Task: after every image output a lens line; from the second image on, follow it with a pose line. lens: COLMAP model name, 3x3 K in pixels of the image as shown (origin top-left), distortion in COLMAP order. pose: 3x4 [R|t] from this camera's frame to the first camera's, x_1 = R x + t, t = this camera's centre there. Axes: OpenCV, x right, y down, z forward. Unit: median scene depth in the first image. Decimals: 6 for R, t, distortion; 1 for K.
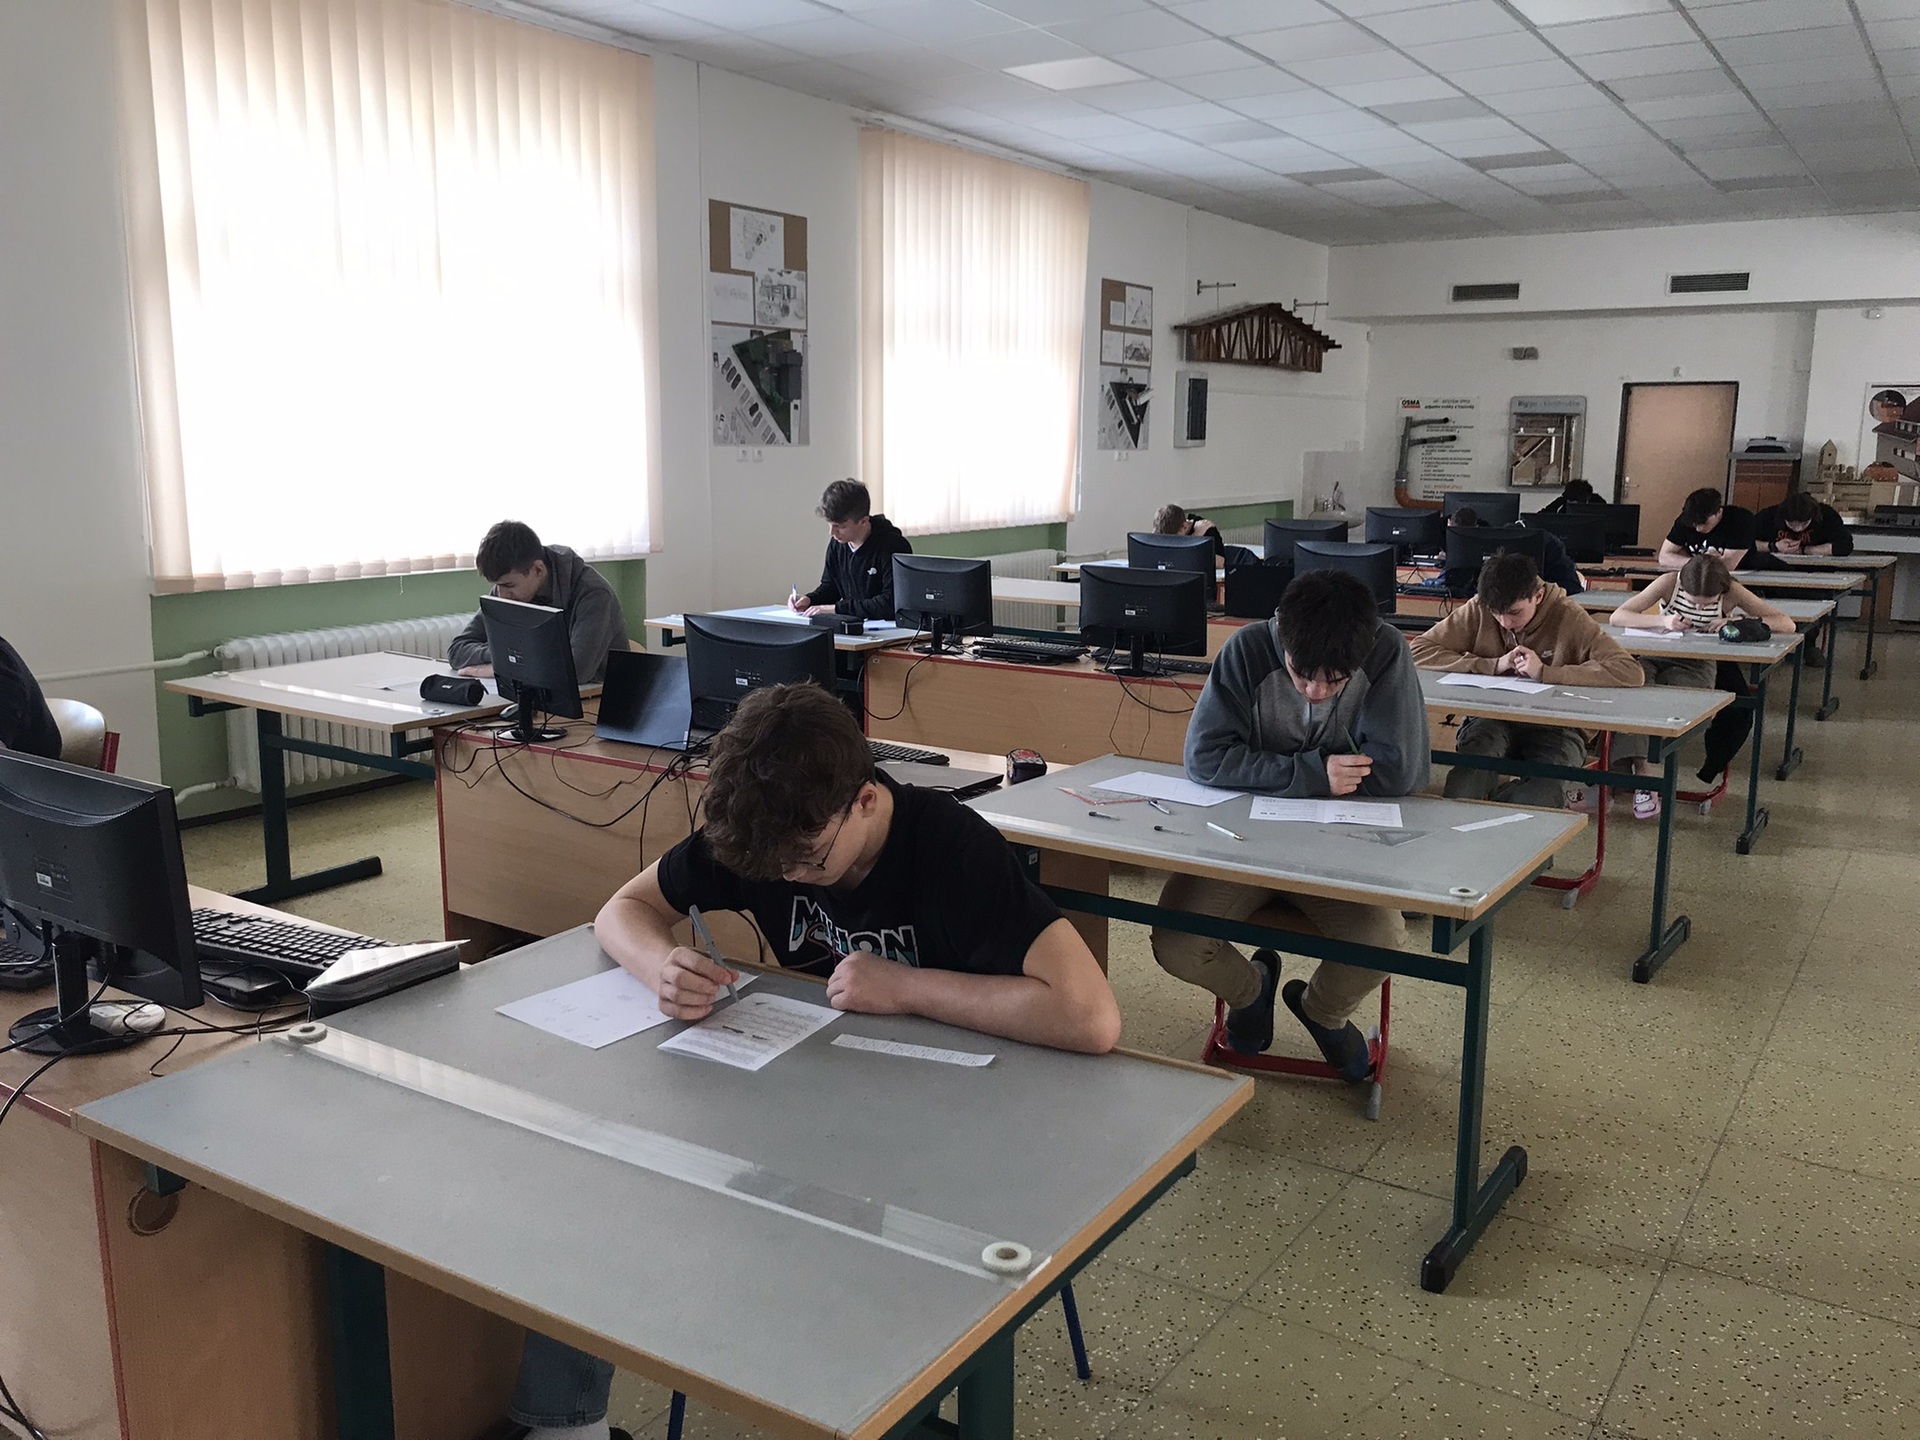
lens RADIAL K [[1590.4, 0, 948.4], [0, 1590.4, 721.7], [0, 0, 1]] dist [-0.028448, 0.069278]
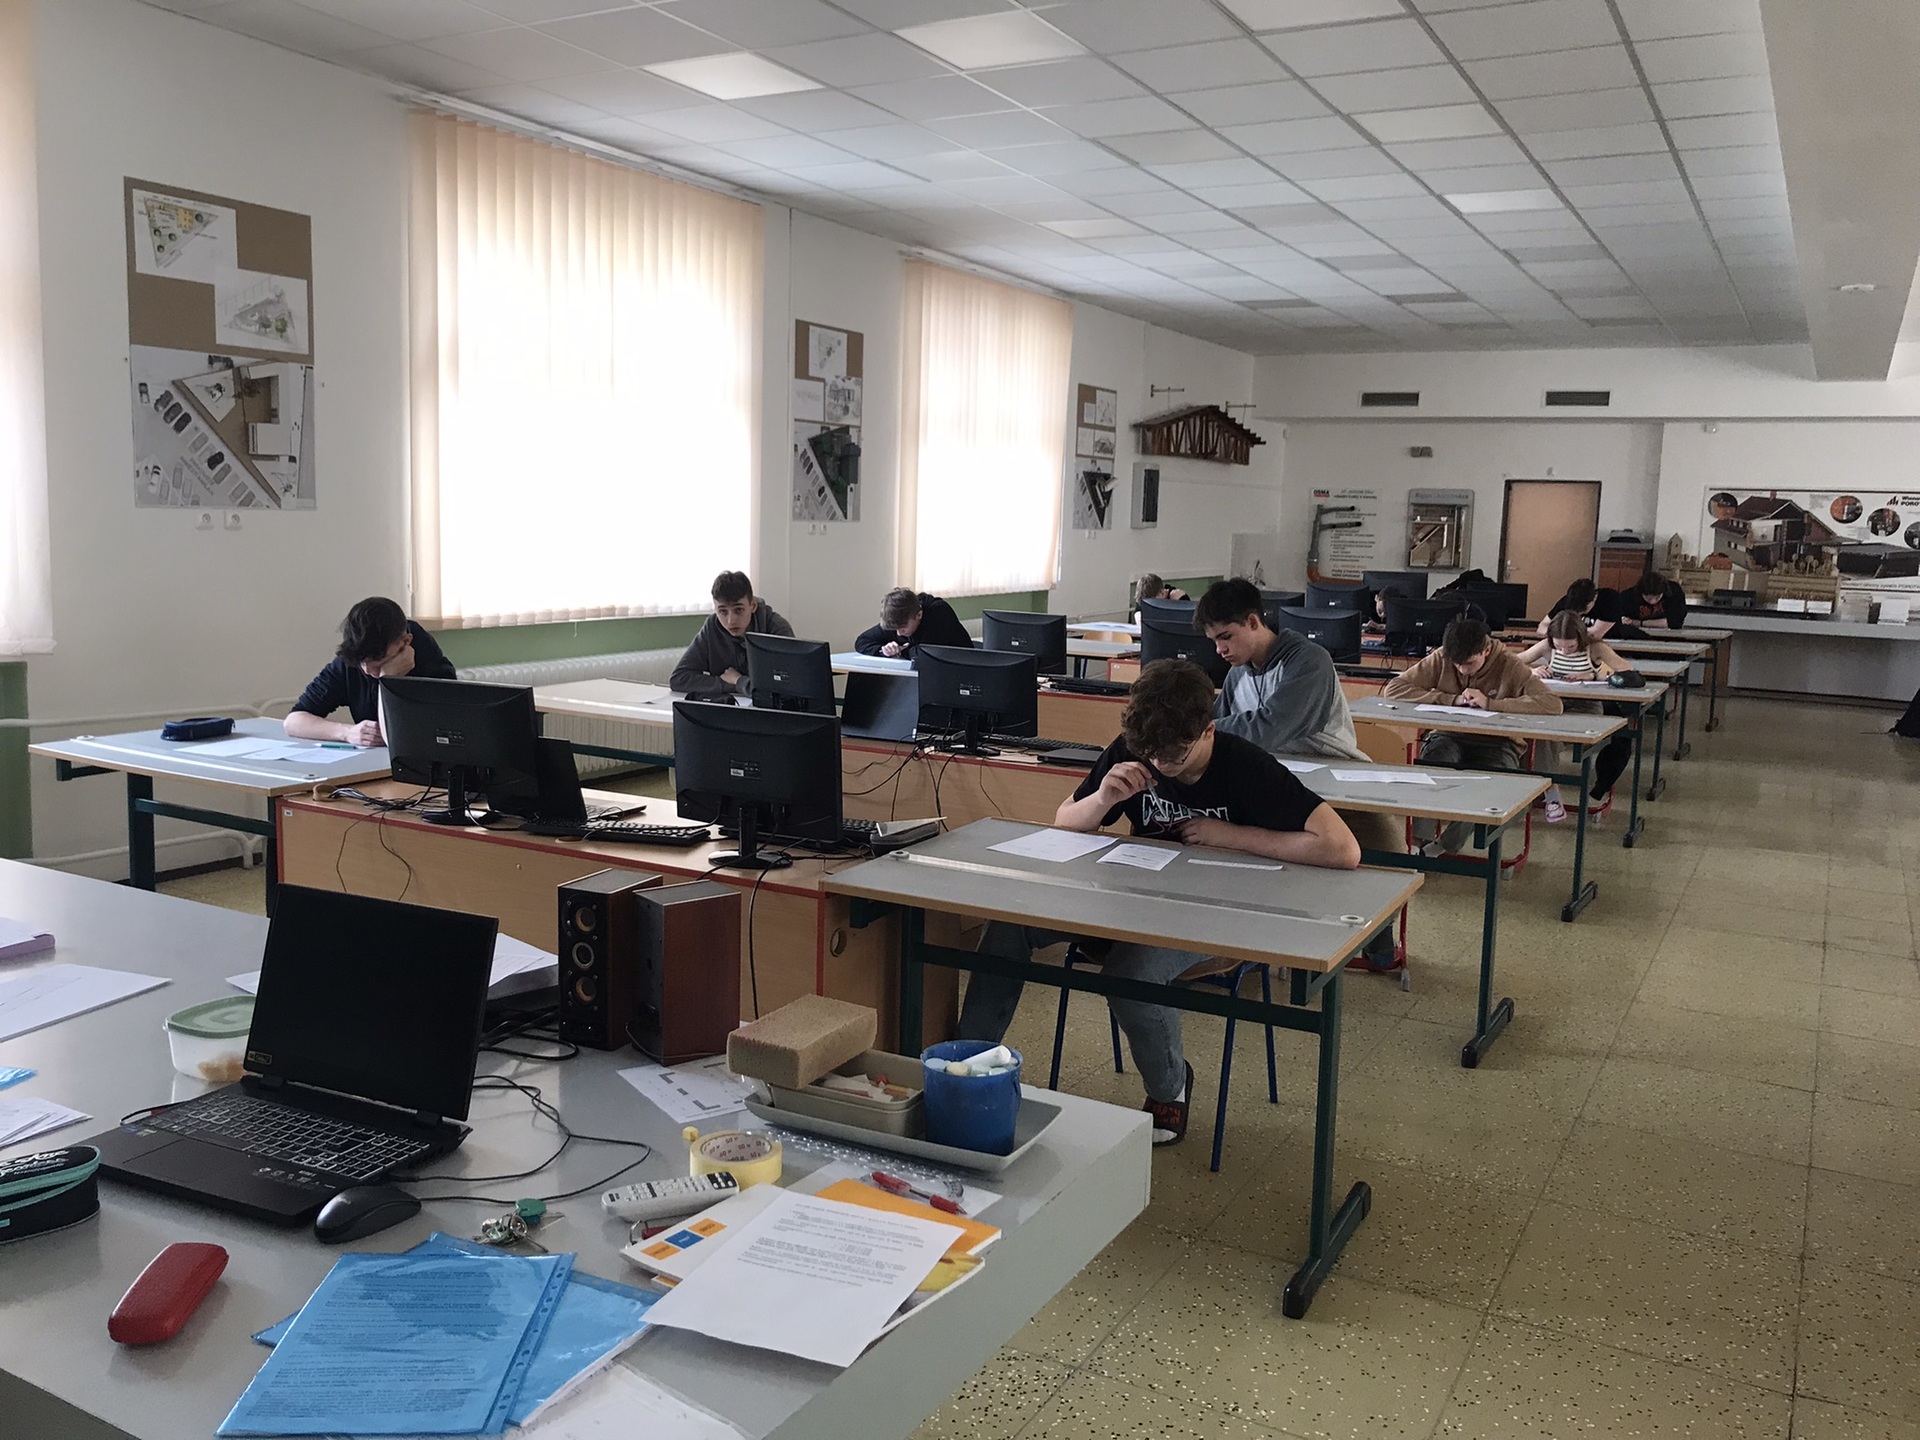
lens RADIAL K [[1590.4, 0, 956.2], [0, 1590.4, 724.7], [0, 0, 1]] dist [-0.028448, 0.069278]
pose [[0.996480, 0.008375, 0.083406, -0.108421], [-0.004623, 0.998973, -0.045079, 0.029564], [-0.083698, 0.044534, 0.995496, -0.174604]]
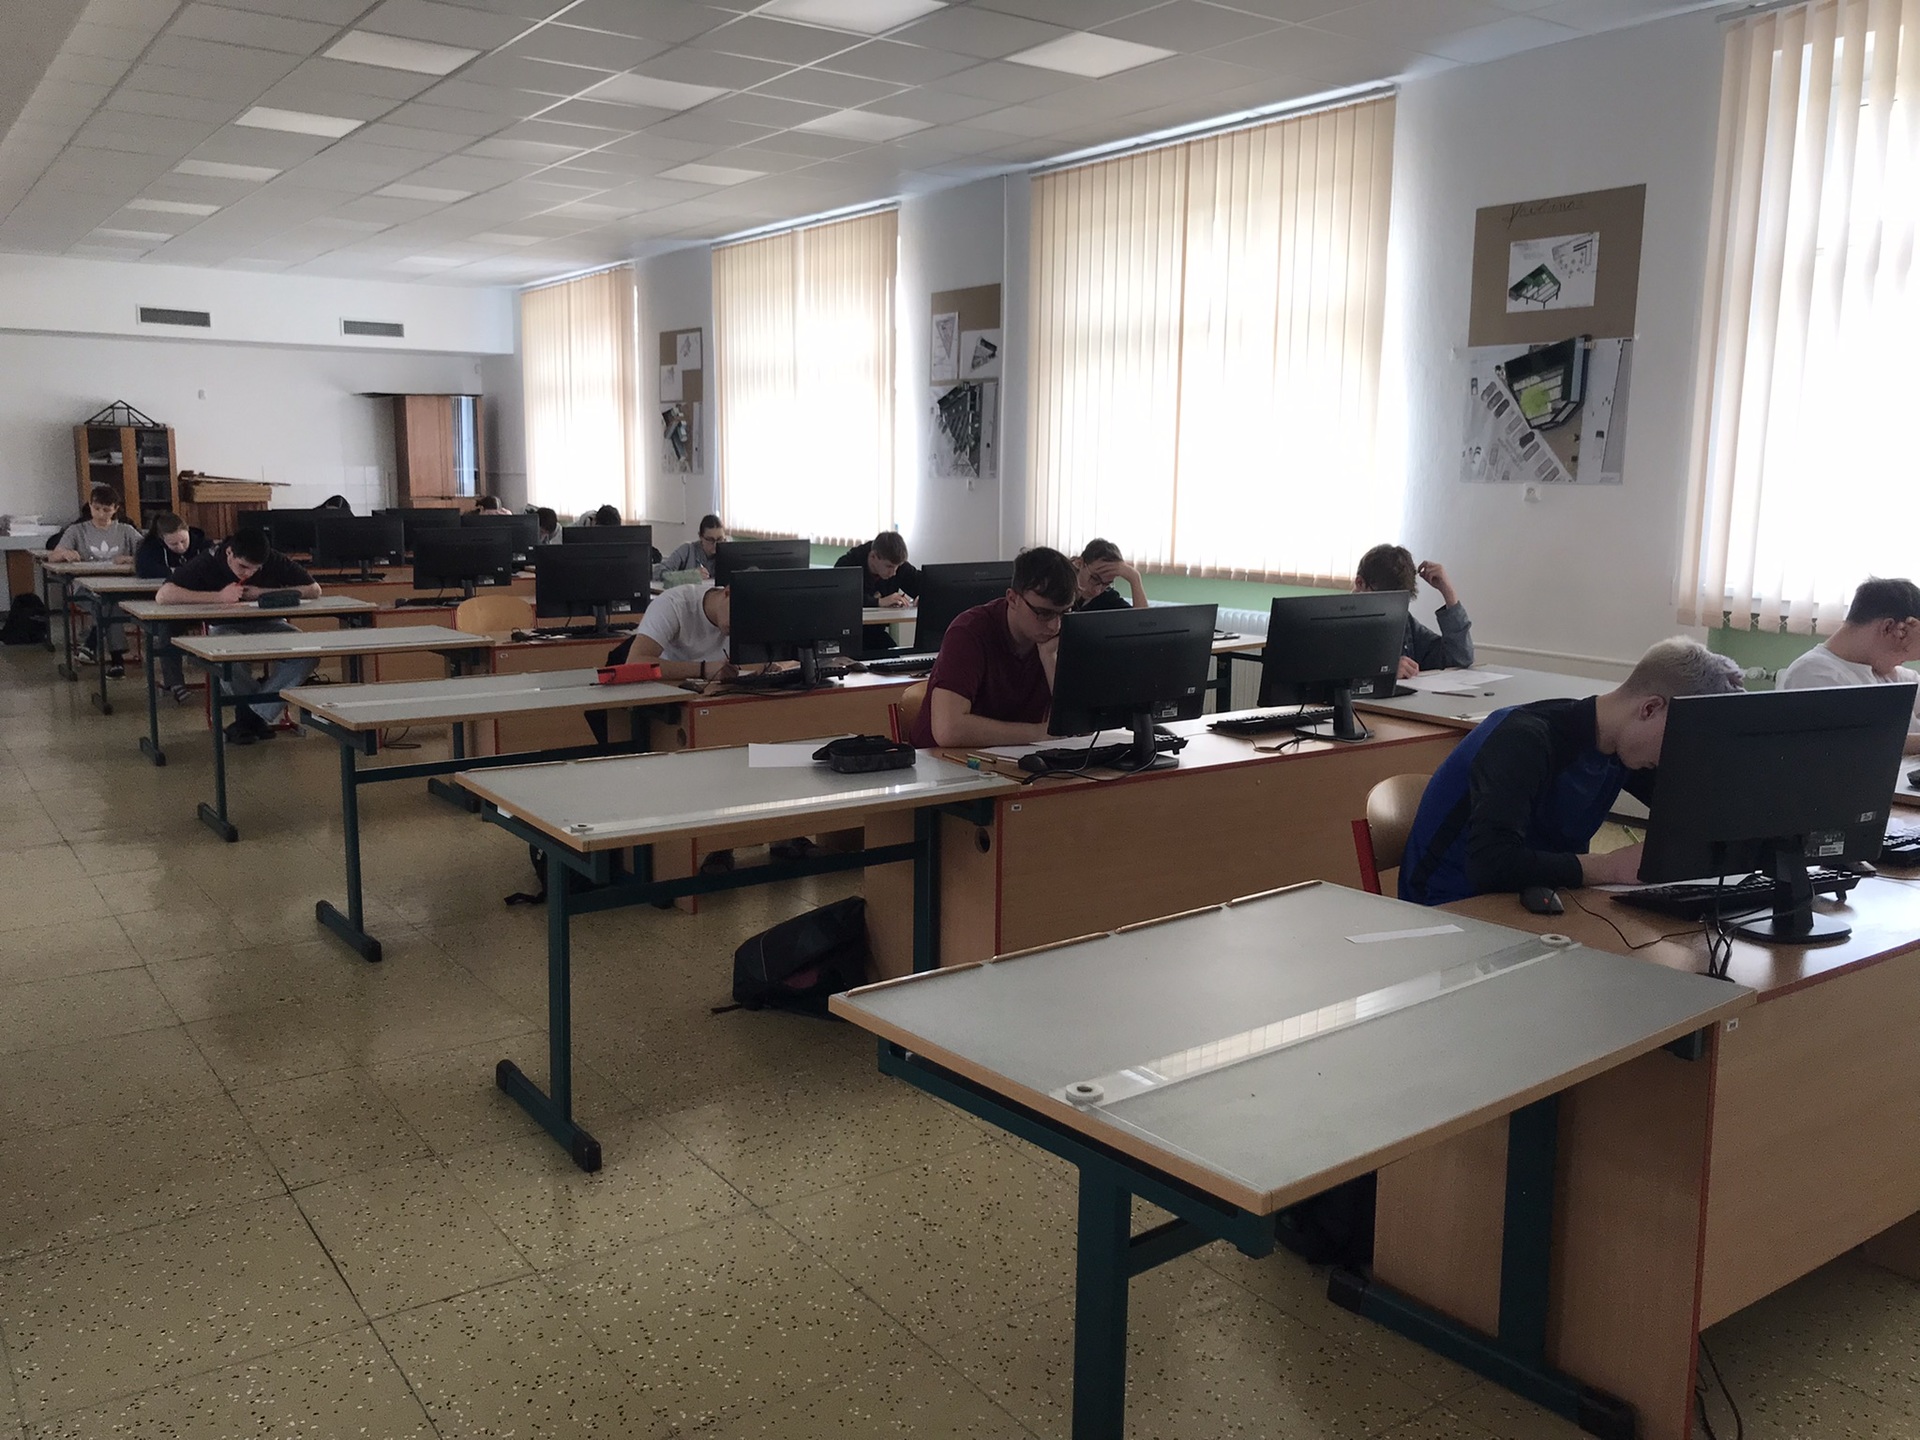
lens RADIAL K [[1590.4, 0, 961.8], [0, 1590.4, 717.2], [0, 0, 1]] dist [-0.028448, 0.069278]
pose [[-0.355612, 0.129374, -0.925636, 0.702160], [-0.173786, 0.963949, 0.201495, -0.157310], [0.918335, 0.232517, -0.320308, 0.939495]]
